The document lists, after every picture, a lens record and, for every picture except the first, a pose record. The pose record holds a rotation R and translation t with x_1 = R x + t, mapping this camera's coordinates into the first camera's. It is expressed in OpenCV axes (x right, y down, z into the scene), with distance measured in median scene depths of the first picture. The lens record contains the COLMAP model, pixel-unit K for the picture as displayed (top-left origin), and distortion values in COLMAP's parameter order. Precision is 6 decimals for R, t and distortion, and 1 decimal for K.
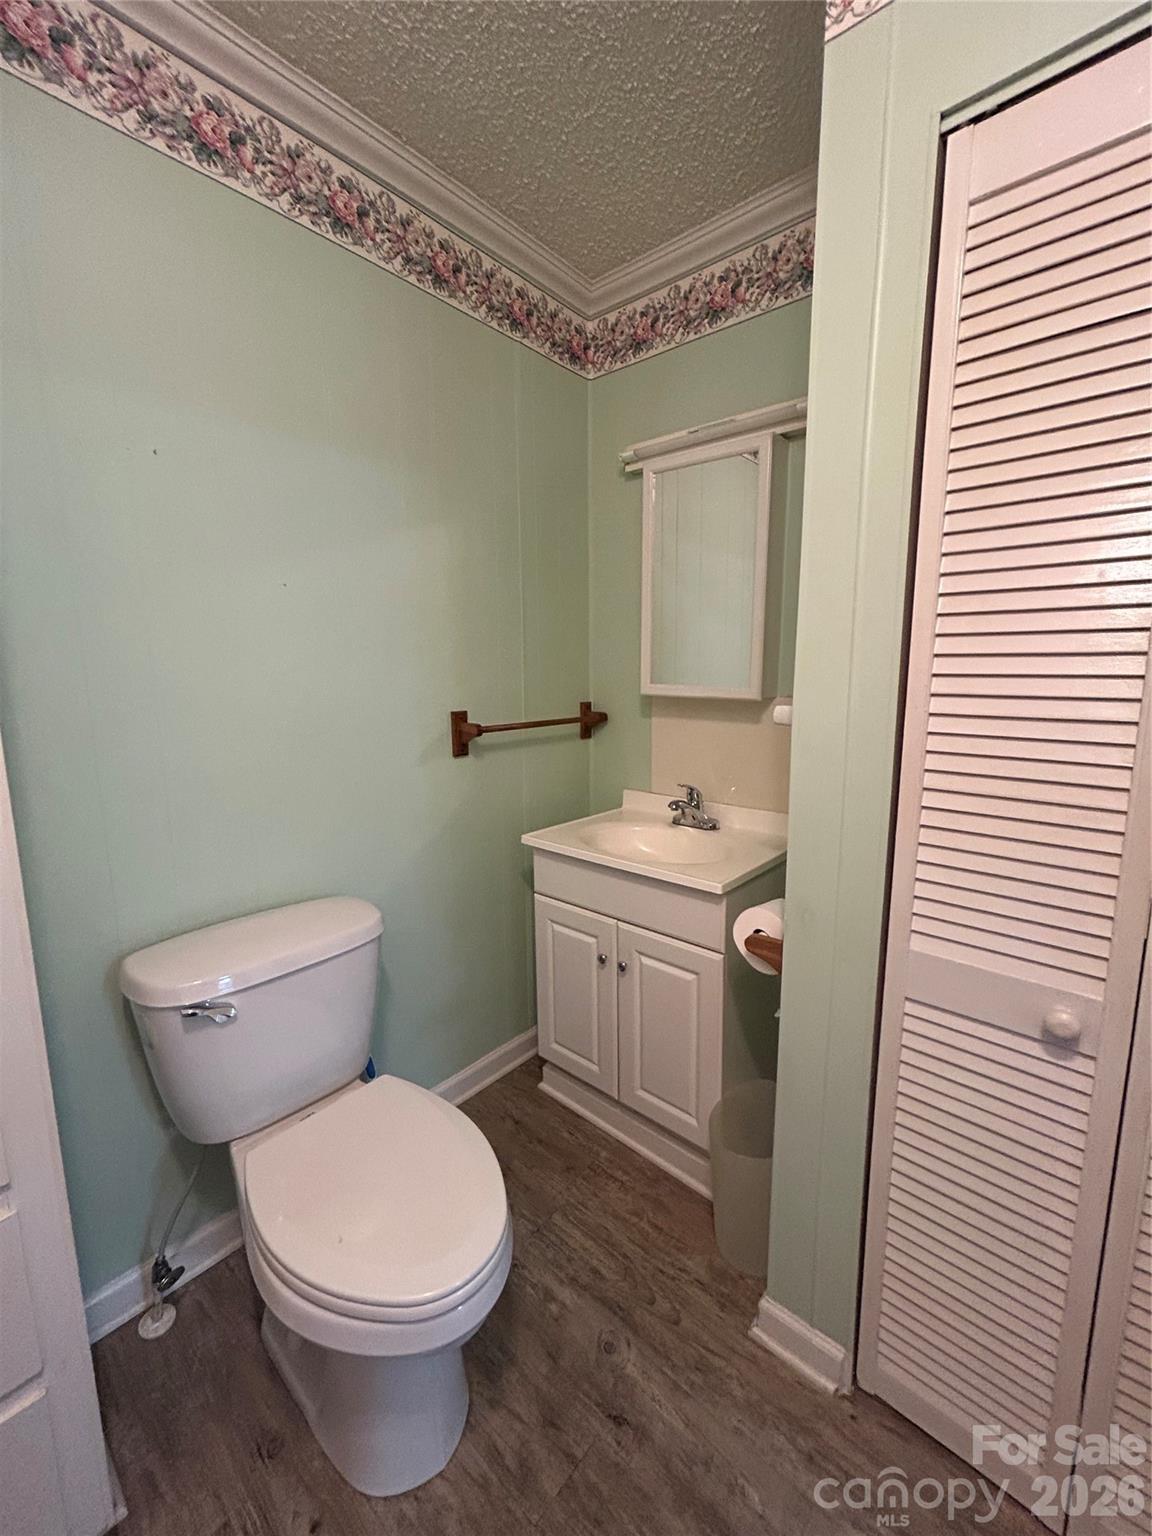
lens RADIAL K [[619.5, 0, 581.2], [0, 619.5, 765.5], [0, 0, 1]] dist [0.002616, -0.001466]
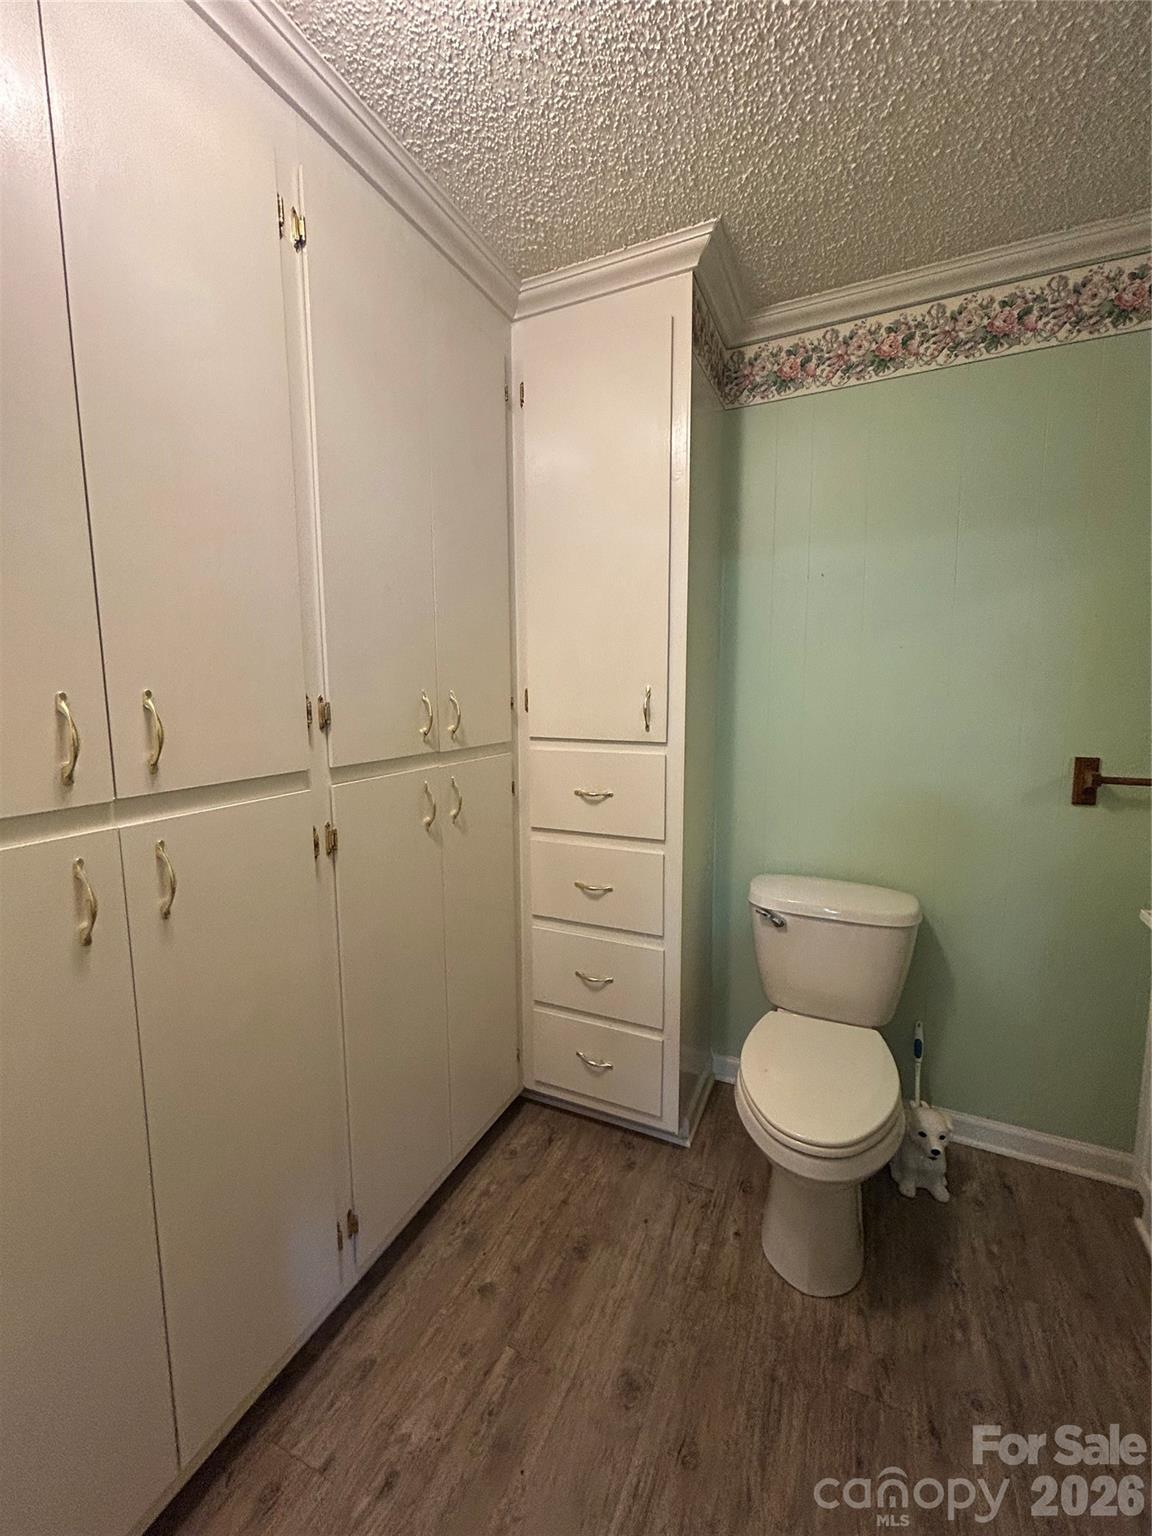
lens RADIAL K [[619.5, 0, 575.1], [0, 619.5, 763.5], [0, 0, 1]] dist [0.002616, -0.001466]
pose [[0.269695, 0.128932, -0.954275, 0.656705], [-0.144207, 0.985228, 0.092358, -0.070775], [0.952087, 0.112705, 0.284304, -0.013592]]
